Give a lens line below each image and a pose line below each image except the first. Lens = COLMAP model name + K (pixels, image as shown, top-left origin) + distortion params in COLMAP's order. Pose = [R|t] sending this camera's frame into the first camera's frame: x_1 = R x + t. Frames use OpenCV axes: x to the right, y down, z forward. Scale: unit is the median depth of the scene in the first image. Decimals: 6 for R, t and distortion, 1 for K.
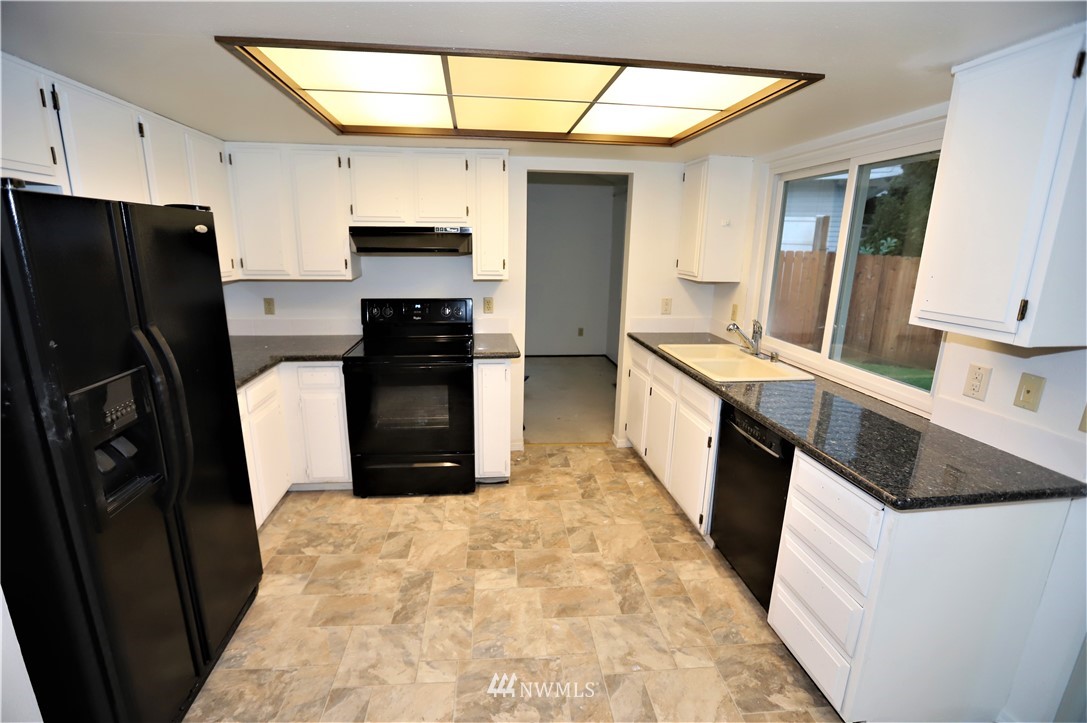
lens RADIAL K [[484.3, 0, 543.5], [0, 484.3, 361.5], [0, 0, 1]] dist [-0.034059, 0.000700]
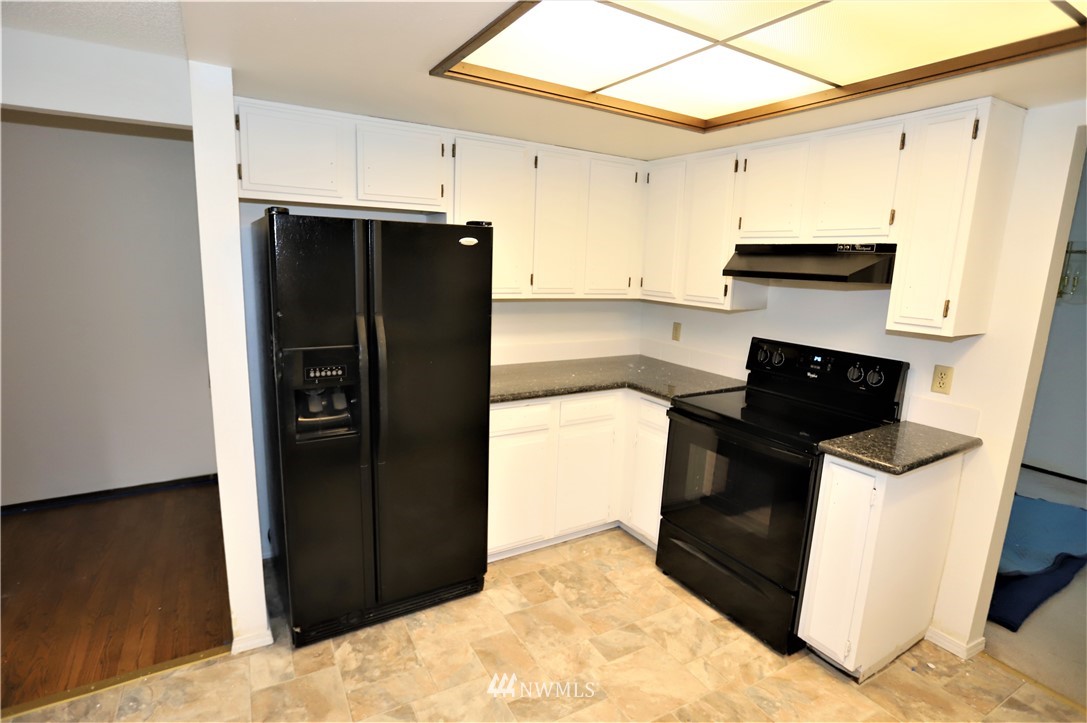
lens RADIAL K [[541.1, 0, 538.1], [0, 541.1, 363.5], [0, 0, 1]] dist [-0.082447, 0.043850]
pose [[0.399469, 0.167641, -0.901288, 0.315045], [-0.242493, 0.967443, 0.072468, -0.078591], [0.884094, 0.189607, 0.427115, 0.389176]]
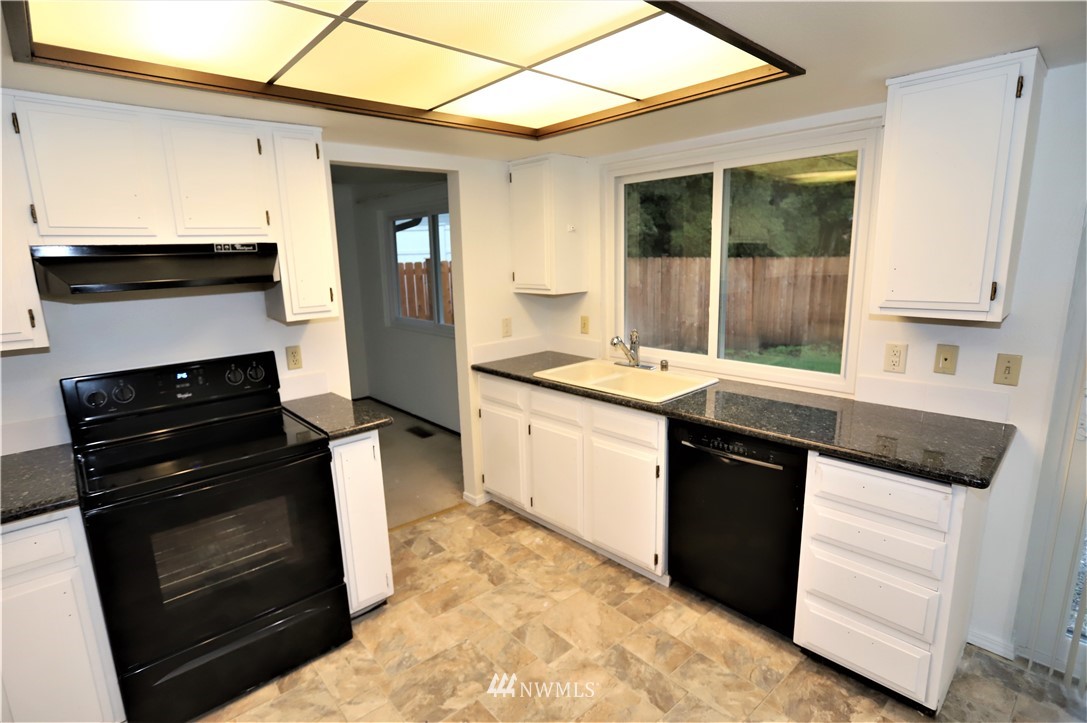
lens RADIAL K [[526.2, 0, 538.4], [0, 526.2, 362.7], [0, 0, 1]] dist [-0.049354, 0.021882]
pose [[0.819433, -0.153198, 0.552322, -0.297242], [0.177793, 0.984025, 0.009164, -0.068464], [-0.544903, 0.090689, 0.833580, 0.264933]]
